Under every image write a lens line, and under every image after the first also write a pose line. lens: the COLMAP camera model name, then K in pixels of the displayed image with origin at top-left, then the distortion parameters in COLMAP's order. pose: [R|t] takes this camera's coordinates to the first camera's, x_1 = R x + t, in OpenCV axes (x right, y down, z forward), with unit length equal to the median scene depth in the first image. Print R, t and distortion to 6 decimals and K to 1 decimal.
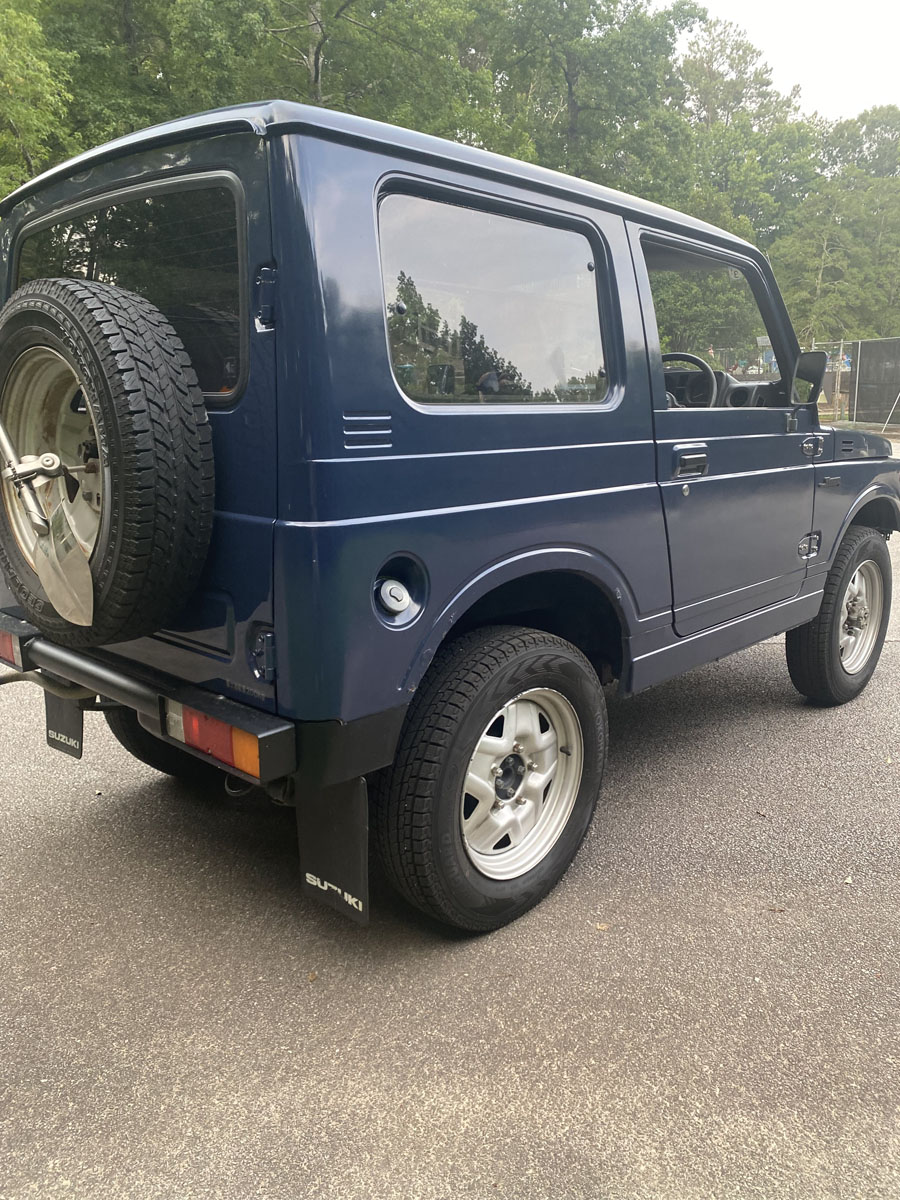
lens RADIAL K [[901.5, 0, 450.0], [0, 901.5, 600.0], [0, 0, 1]] dist [0.006368, 0.002041]
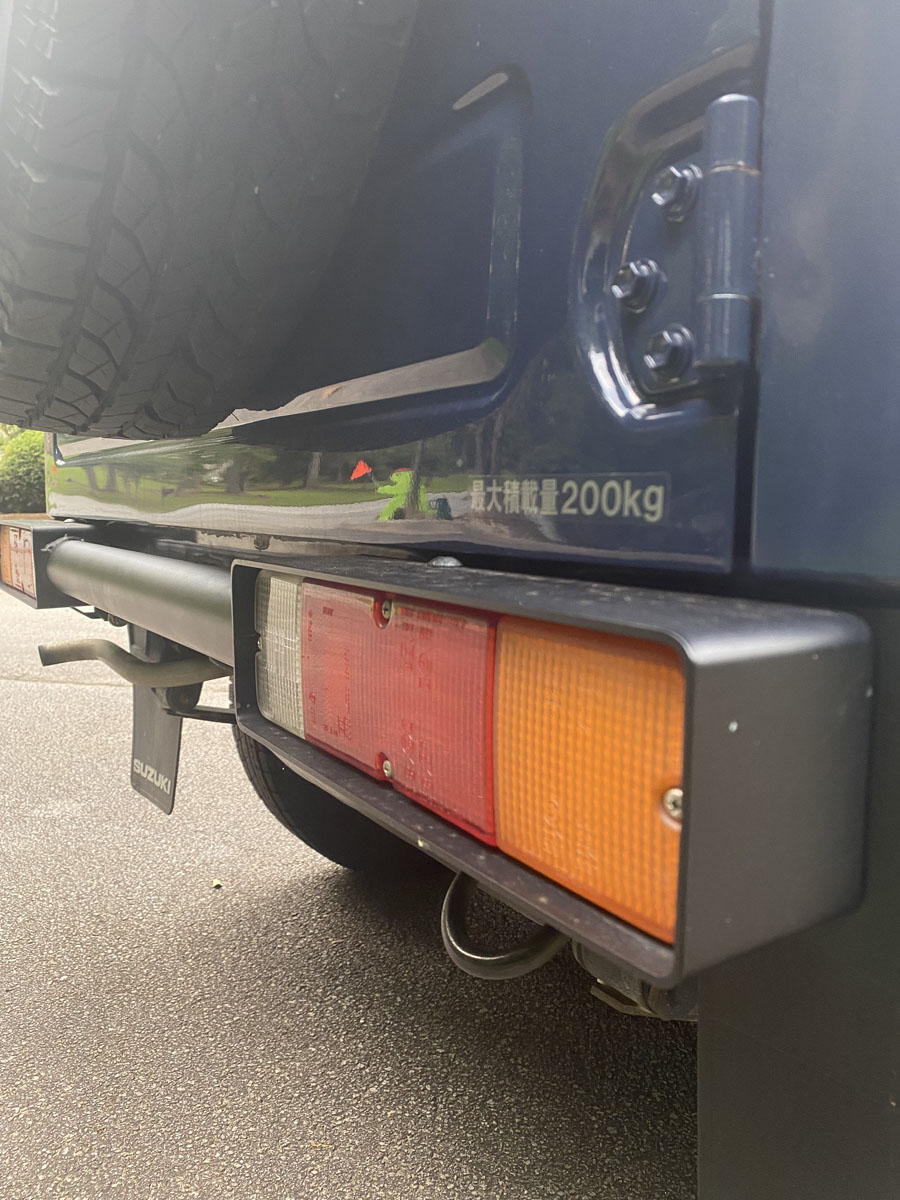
lens RADIAL K [[901.5, 0, 450.0], [0, 901.5, 600.0], [0, 0, 1]] dist [0.006368, 0.002041]
pose [[0.970306, 0.034625, -0.239390, -0.135475], [-0.062191, 0.992141, -0.108577, 0.101962], [0.233749, 0.120240, 0.964833, 0.532903]]
